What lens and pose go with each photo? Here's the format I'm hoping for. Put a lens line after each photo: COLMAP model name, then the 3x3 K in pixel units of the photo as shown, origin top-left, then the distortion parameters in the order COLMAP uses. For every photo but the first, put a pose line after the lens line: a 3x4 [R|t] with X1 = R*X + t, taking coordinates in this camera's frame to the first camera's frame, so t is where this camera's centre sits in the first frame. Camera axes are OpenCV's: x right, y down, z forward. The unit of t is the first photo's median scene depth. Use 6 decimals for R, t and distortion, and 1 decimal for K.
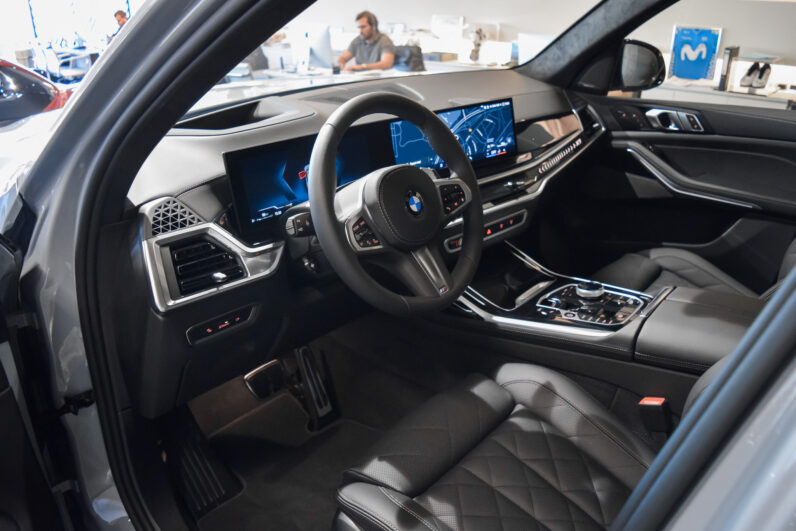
lens RADIAL K [[632.1, 0, 396.2], [0, 632.1, 260.4], [0, 0, 1]] dist [-0.063870, 0.007212]
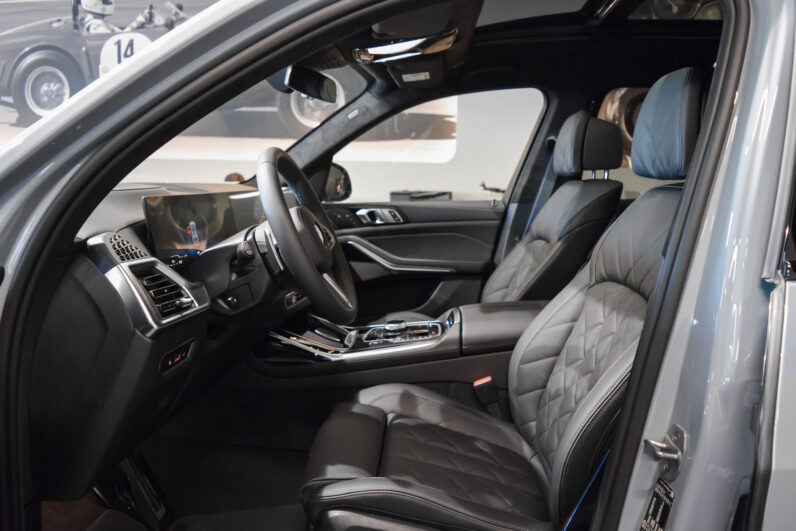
lens RADIAL K [[632.1, 0, 398.7], [0, 632.1, 266.7], [0, 0, 1]] dist [-0.063870, 0.007212]
pose [[0.783936, -0.065578, 0.617368, -0.346161], [0.225771, 0.956436, -0.185089, 0.129721], [-0.578335, 0.284482, 0.764590, 0.009549]]
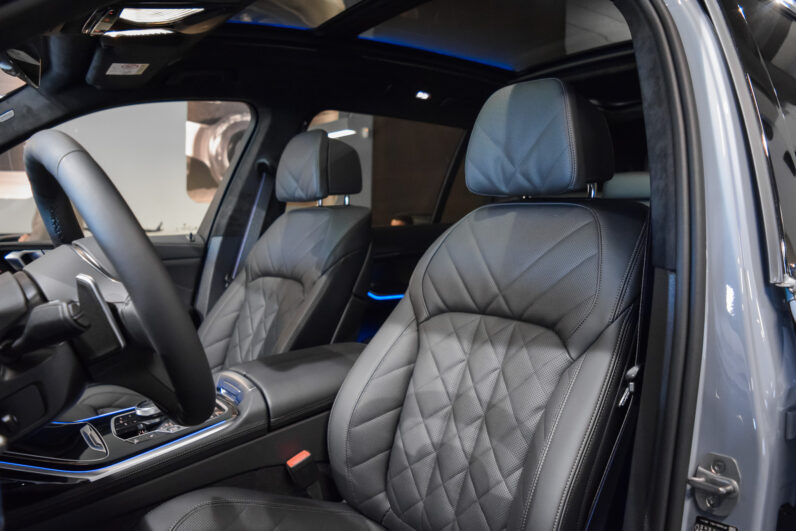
lens RADIAL K [[632.1, 0, 397.7], [0, 632.1, 266.9], [0, 0, 1]] dist [-0.063870, 0.007212]
pose [[0.224825, -0.058461, 0.972644, -0.346733], [0.382357, 0.923430, -0.032878, 0.020134], [-0.896246, 0.379289, 0.229963, 0.321992]]
